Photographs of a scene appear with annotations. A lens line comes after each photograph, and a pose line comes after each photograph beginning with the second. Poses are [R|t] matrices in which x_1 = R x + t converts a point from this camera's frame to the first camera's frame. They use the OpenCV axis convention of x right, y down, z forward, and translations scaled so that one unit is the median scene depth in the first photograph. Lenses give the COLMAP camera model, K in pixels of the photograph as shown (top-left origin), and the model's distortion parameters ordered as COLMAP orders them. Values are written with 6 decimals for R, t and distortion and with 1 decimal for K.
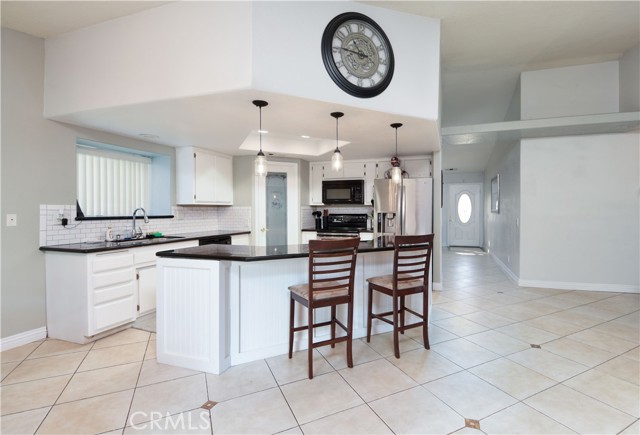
lens RADIAL K [[309.0, 0, 334.8], [0, 309.0, 219.8], [0, 0, 1]] dist [-0.004409, -0.001346]
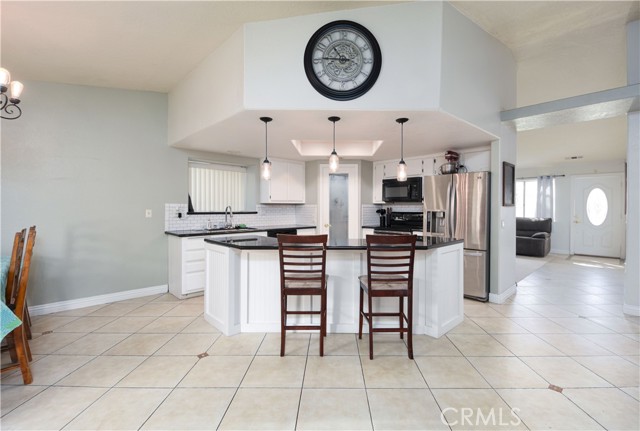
lens RADIAL K [[292.7, 0, 320.0], [0, 292.7, 215.5], [0, 0, 1]] dist [0.000041, -0.000180]
pose [[0.885452, 0.017516, -0.464401, 0.307708], [-0.019100, 0.999817, 0.001293, -0.005385], [0.464338, 0.007725, 0.885624, 0.058600]]
